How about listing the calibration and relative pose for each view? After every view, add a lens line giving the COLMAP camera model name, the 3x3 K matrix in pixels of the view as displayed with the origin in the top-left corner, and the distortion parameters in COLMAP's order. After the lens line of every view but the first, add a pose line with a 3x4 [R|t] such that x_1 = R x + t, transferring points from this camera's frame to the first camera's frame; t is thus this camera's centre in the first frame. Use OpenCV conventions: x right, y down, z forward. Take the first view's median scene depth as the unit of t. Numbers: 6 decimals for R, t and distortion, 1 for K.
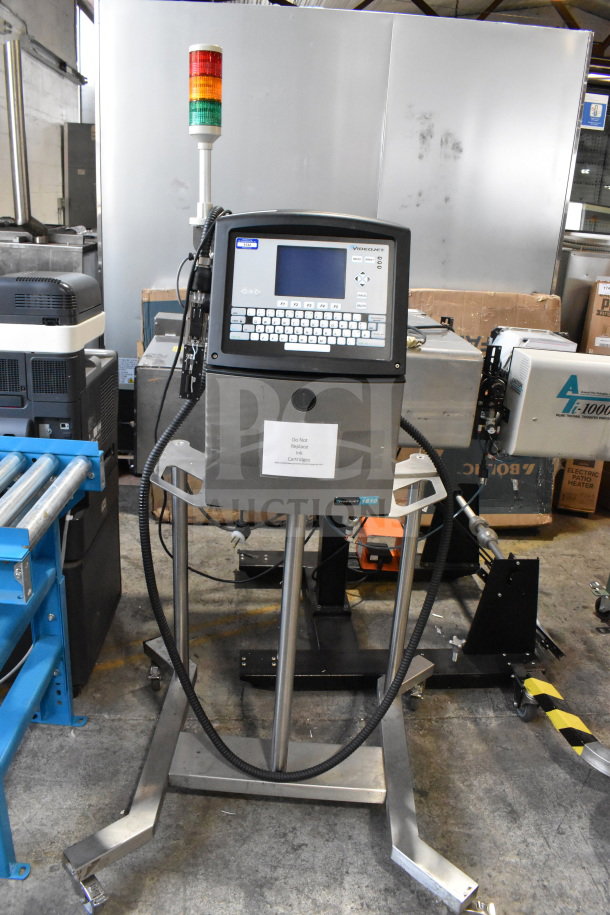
lens RADIAL K [[704.1, 0, 303.3], [0, 704.1, 455.8], [0, 0, 1]] dist [-0.090309, -0.000756]
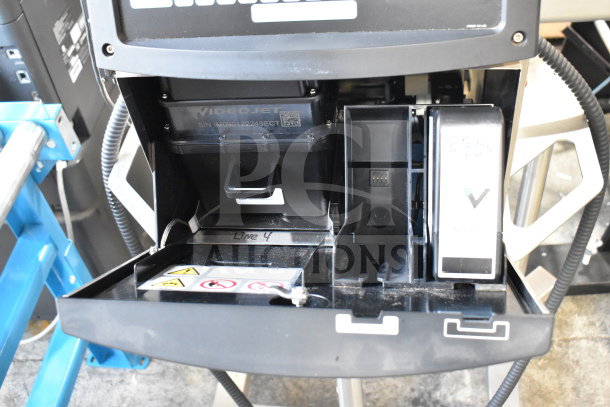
lens RADIAL K [[666.3, 0, 306.7], [0, 666.3, 207.1], [0, 0, 1]] dist [-0.068322, 0.000000]
pose [[0.983377, -0.043610, -0.176260, 0.073975], [0.116175, 0.897147, 0.426182, -0.218783], [0.139545, -0.439575, 0.887300, 0.585779]]
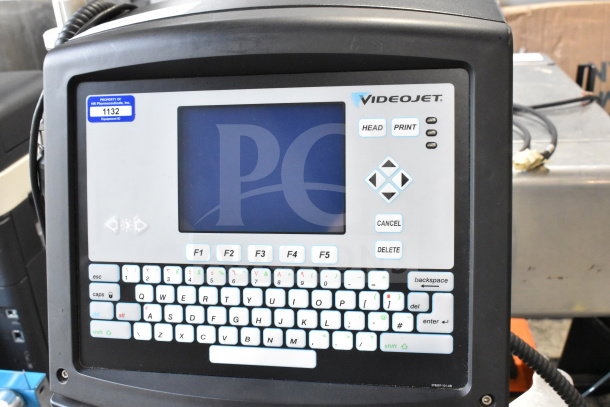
lens RADIAL K [[666.3, 0, 302.7], [0, 666.3, 207.7], [0, 0, 1]] dist [-0.068322, 0.000000]
pose [[0.979213, -0.048195, -0.197025, 0.110572], [0.066915, 0.993738, 0.089488, -0.274459], [0.191478, -0.100812, 0.976306, 0.628819]]
